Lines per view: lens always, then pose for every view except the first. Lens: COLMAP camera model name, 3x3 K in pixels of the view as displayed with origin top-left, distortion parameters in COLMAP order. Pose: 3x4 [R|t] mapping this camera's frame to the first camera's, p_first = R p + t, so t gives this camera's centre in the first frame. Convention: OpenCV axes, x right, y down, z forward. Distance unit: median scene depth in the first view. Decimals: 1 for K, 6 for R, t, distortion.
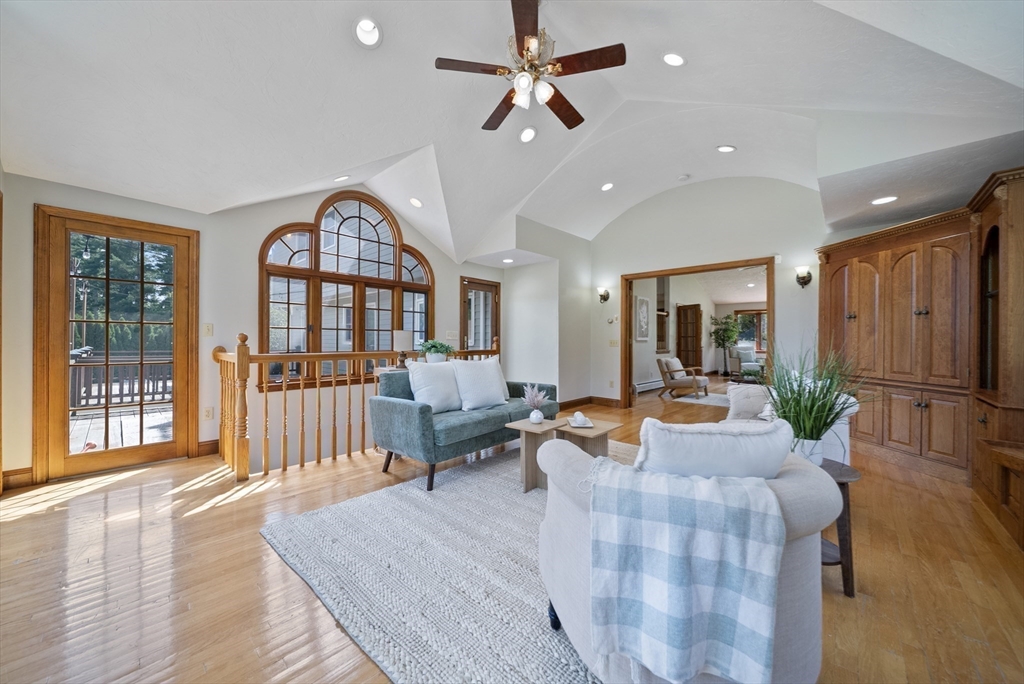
lens RADIAL K [[360.7, 0, 511.1], [0, 360.7, 339.6], [0, 0, 1]] dist [-0.002588, -0.000474]
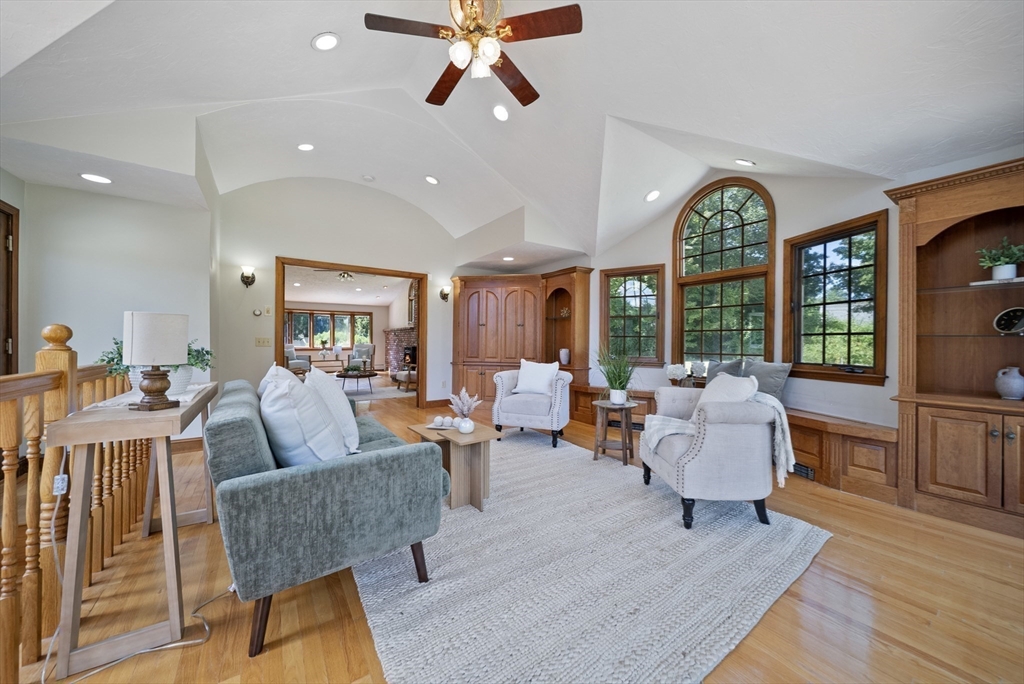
lens RADIAL K [[360.7, 0, 509.7], [0, 360.7, 341.4], [0, 0, 1]] dist [-0.002588, -0.000474]
pose [[0.226265, -0.003907, 0.974058, -0.486724], [-0.007905, 0.999952, 0.005847, 0.000303], [-0.974034, -0.009023, 0.226224, 0.441728]]
